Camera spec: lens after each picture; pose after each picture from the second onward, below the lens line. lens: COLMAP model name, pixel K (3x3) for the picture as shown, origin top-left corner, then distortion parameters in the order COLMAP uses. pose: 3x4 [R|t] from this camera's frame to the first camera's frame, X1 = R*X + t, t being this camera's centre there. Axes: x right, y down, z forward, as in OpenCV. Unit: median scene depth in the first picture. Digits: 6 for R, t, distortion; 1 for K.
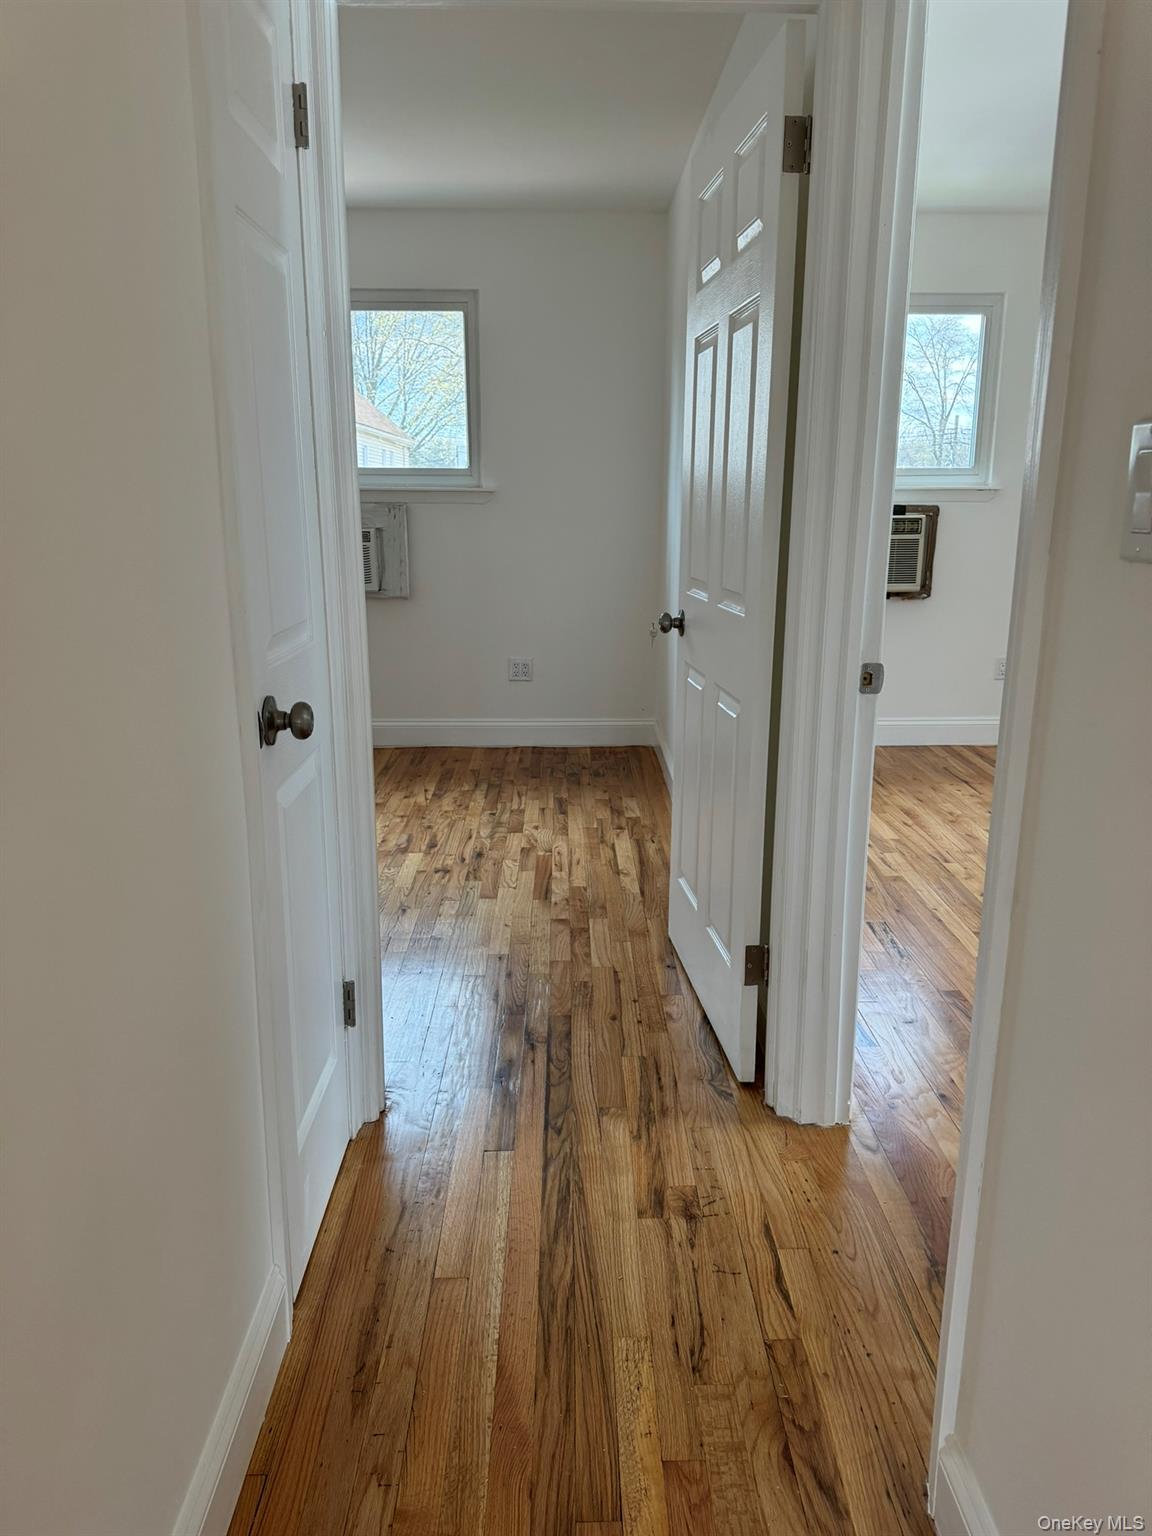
lens RADIAL K [[1033.4, 0, 576.0], [0, 1033.4, 768.0], [0, 0, 1]] dist [0.034055, -0.054667]
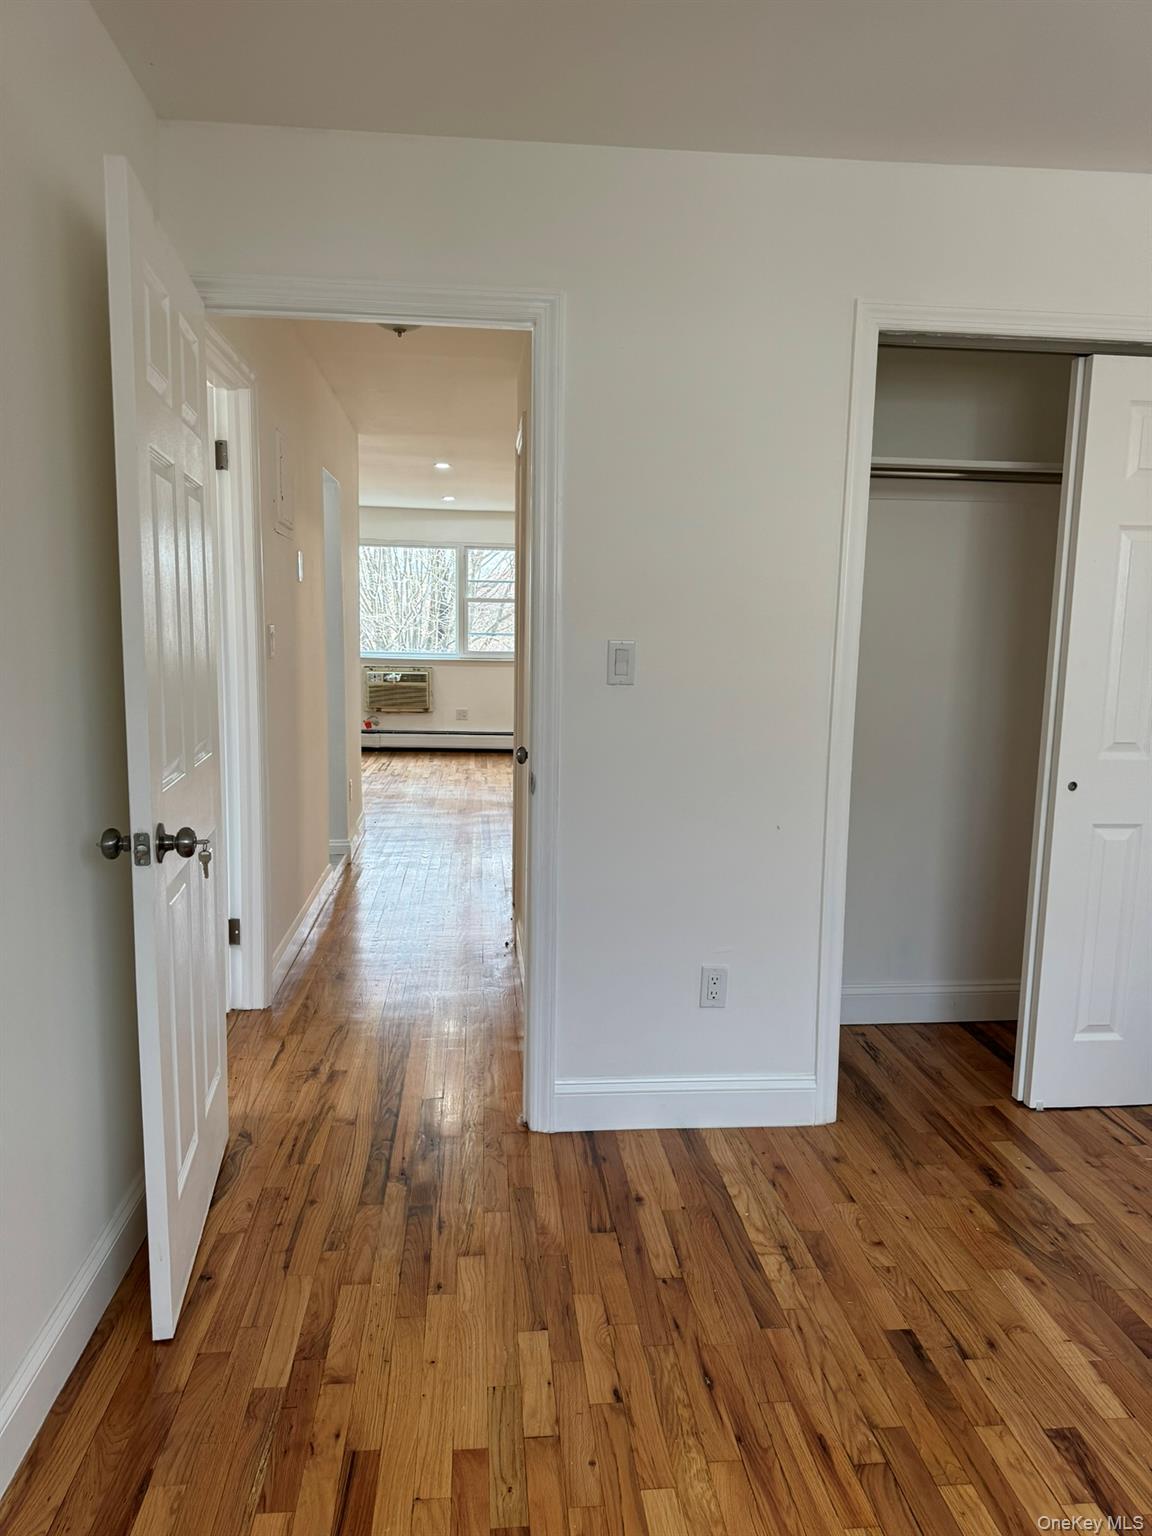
lens RADIAL K [[1101.2, 0, 583.7], [0, 1101.2, 787.1], [0, 0, 1]] dist [0.034668, -0.020785]
pose [[-0.996068, -0.017554, -0.086839, -0.068813], [-0.049301, 0.924216, 0.378674, -0.299922], [0.073611, 0.381466, -0.921447, 1.088247]]
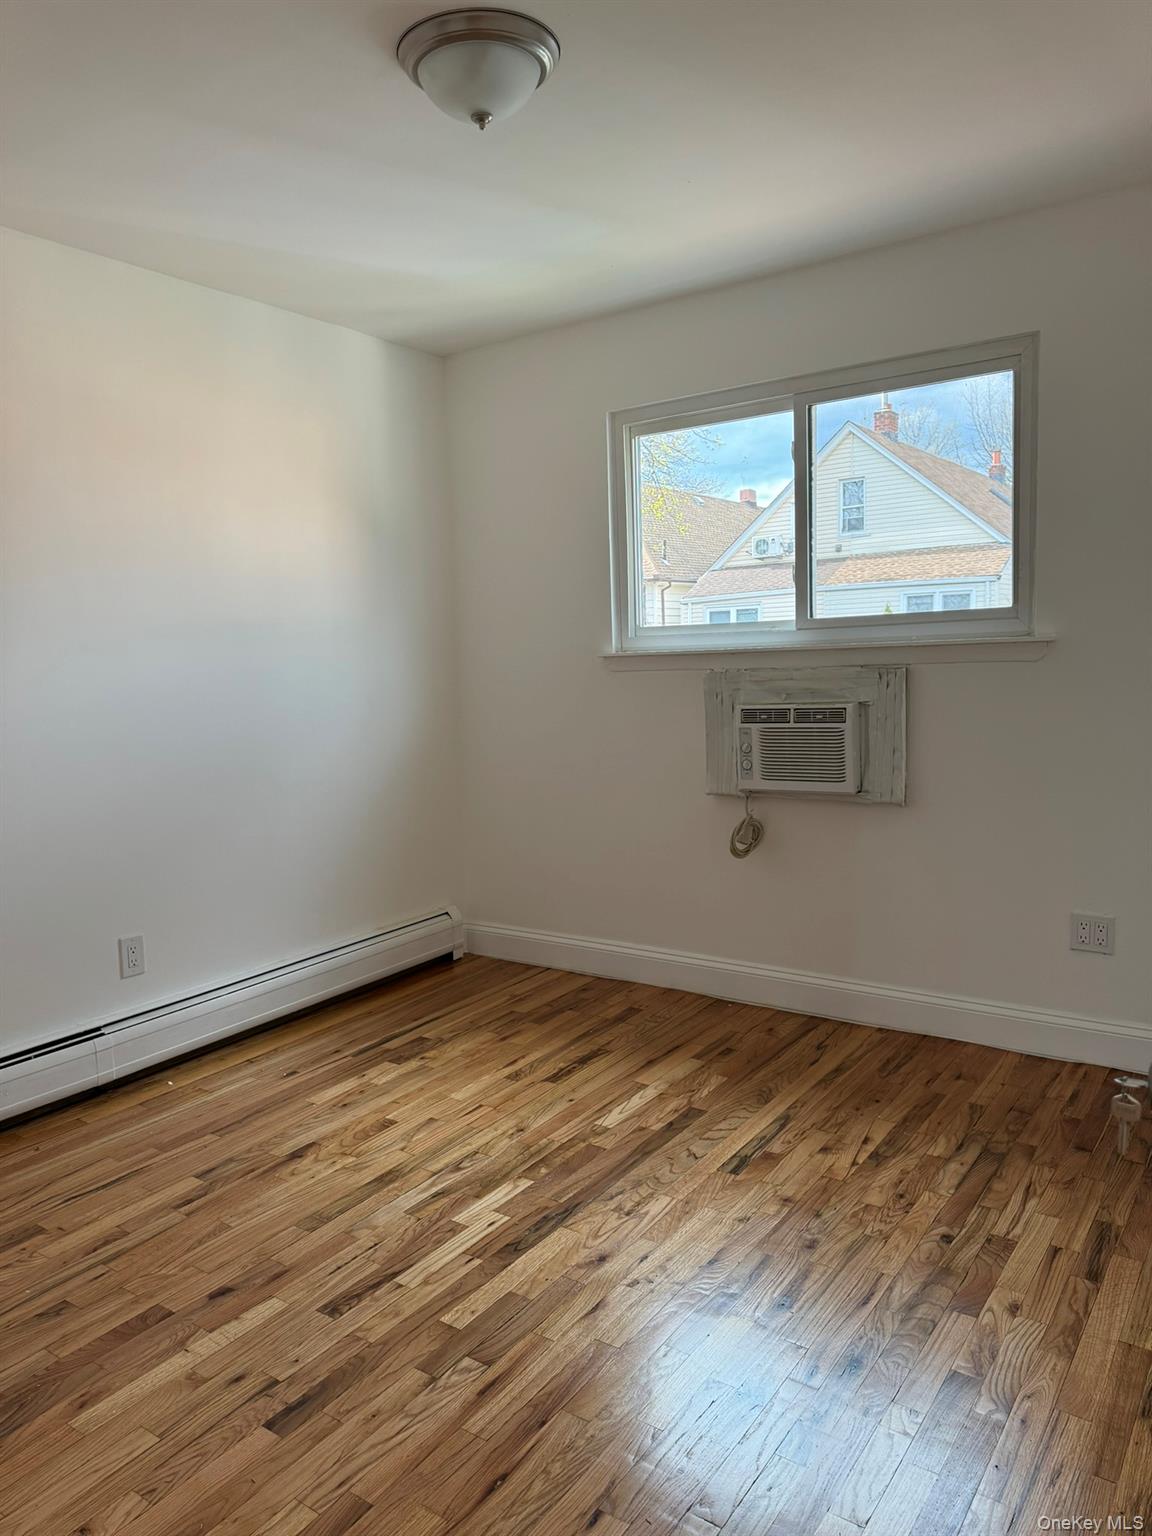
lens RADIAL K [[1072.7, 0, 576.0], [0, 1072.7, 768.0], [0, 0, 1]] dist [0.041861, -0.042279]
pose [[0.807575, 0.028447, -0.589078, 0.087621], [-0.108350, 0.988991, -0.100780, -0.119827], [0.579726, 0.145215, 0.801767, 0.410507]]
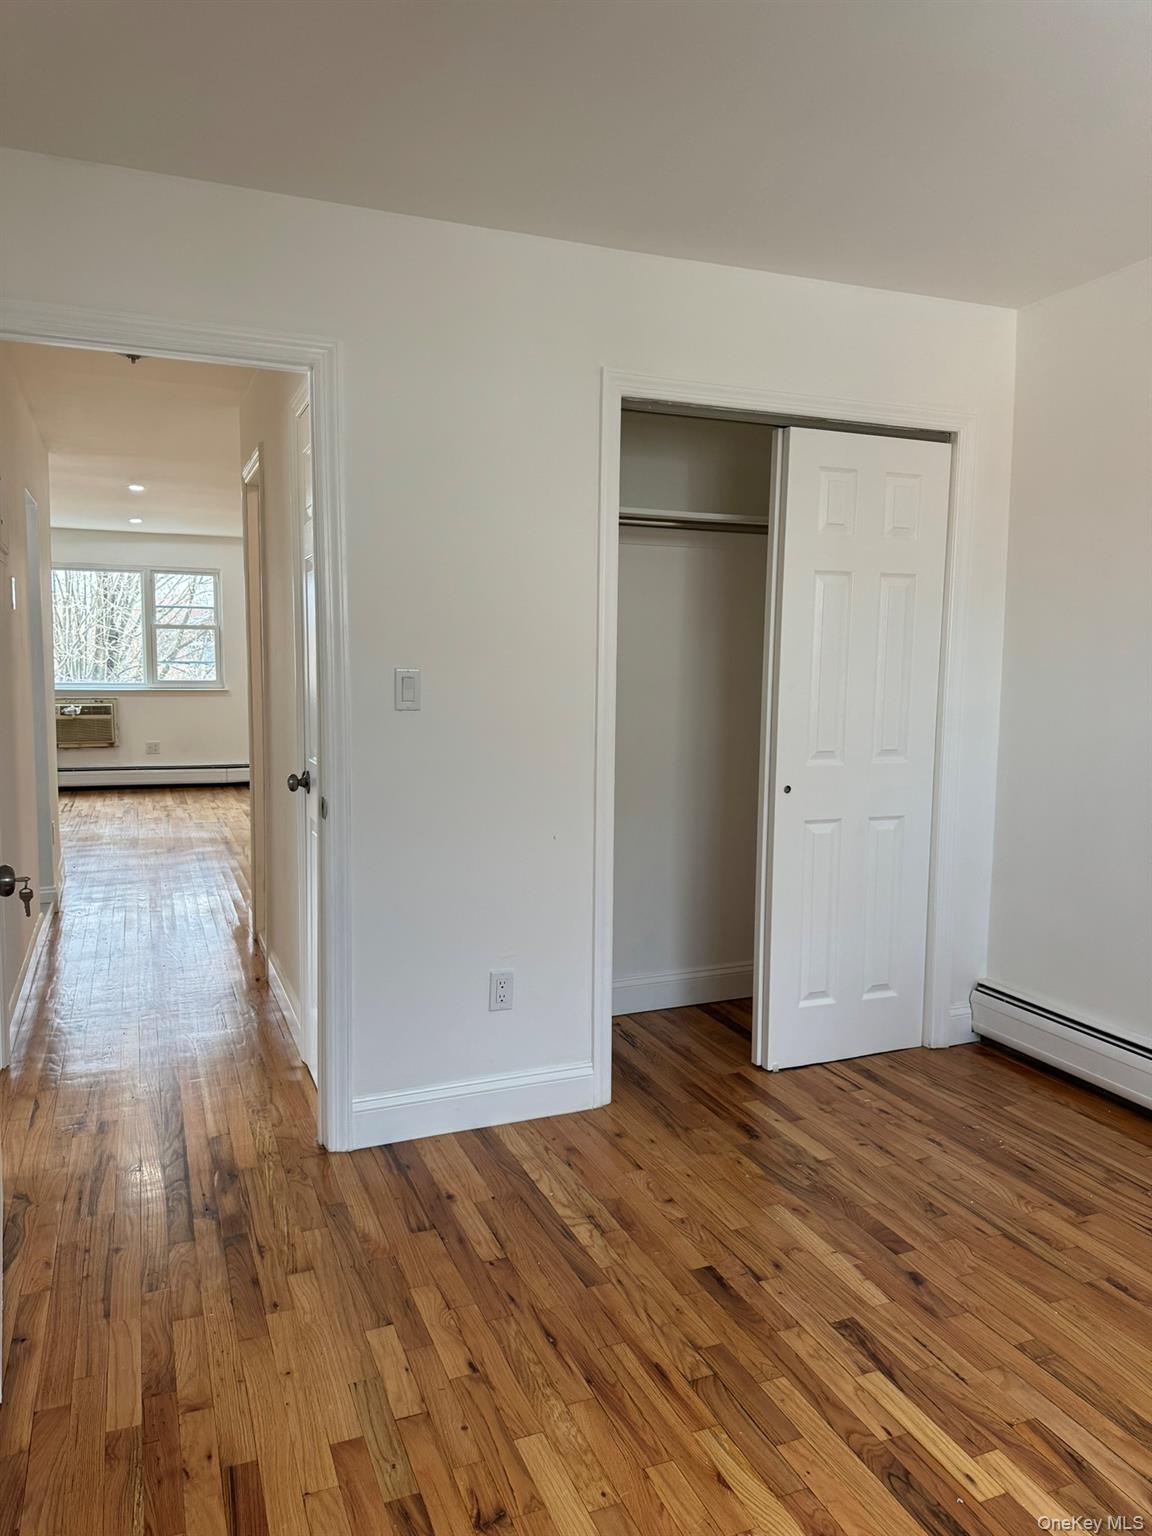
lens RADIAL K [[1101.2, 0, 583.7], [0, 1101.2, 787.1], [0, 0, 1]] dist [0.034668, -0.020785]
pose [[-0.930678, 0.023441, -0.365087, 0.001502], [-0.107221, 0.936645, 0.333467, -0.306710], [0.349774, 0.349496, -0.869201, 1.119054]]
